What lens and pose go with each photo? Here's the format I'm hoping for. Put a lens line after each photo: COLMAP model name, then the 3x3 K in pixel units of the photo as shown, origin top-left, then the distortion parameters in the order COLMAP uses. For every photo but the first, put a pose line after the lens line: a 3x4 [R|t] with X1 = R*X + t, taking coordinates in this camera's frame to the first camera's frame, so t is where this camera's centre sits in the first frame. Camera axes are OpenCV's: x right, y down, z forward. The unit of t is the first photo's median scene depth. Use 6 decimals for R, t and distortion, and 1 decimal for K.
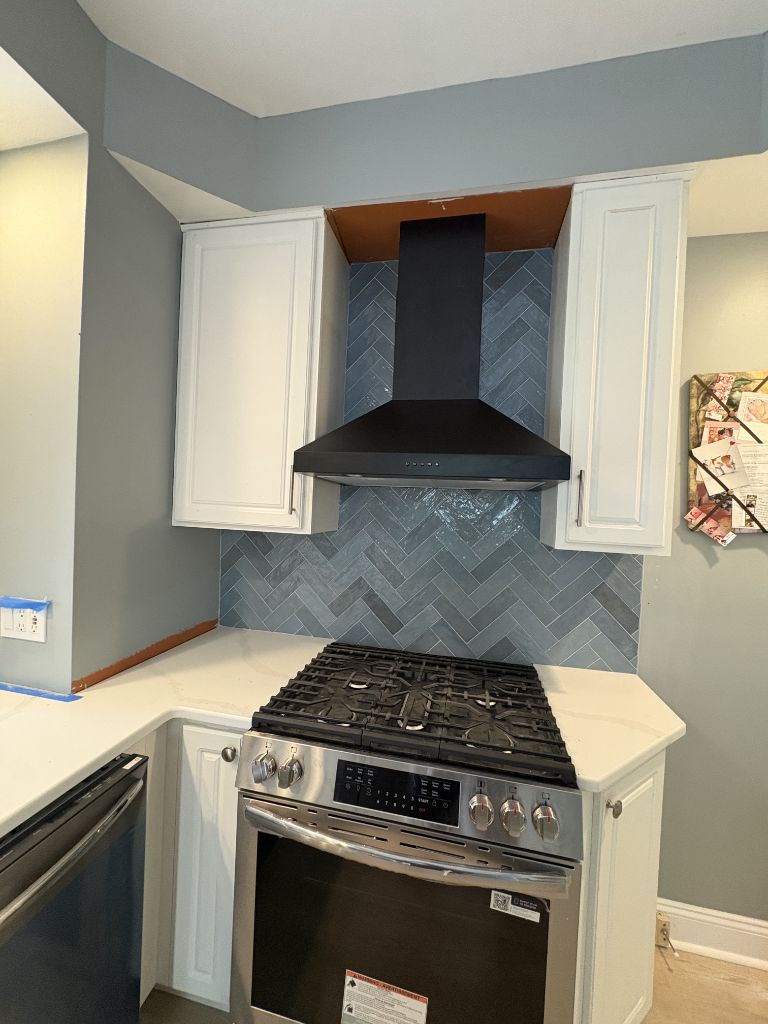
lens RADIAL K [[405.2, 0, 385.7], [0, 405.2, 513.1], [0, 0, 1]] dist [0.000021, 0.000154]
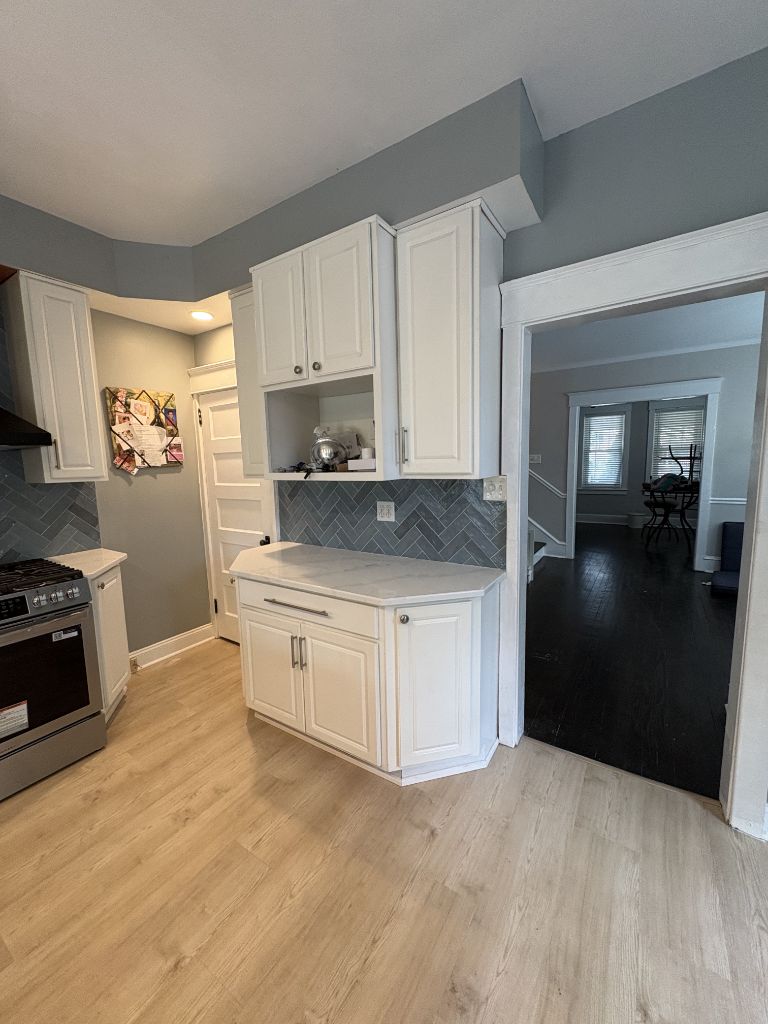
lens RADIAL K [[405.2, 0, 385.6], [0, 405.2, 513.5], [0, 0, 1]] dist [0.000021, 0.000154]
pose [[0.354094, -0.168322, 0.919938, -0.641230], [0.047441, 0.985636, 0.162082, 0.000723], [-0.934006, -0.013750, 0.356993, -0.935118]]
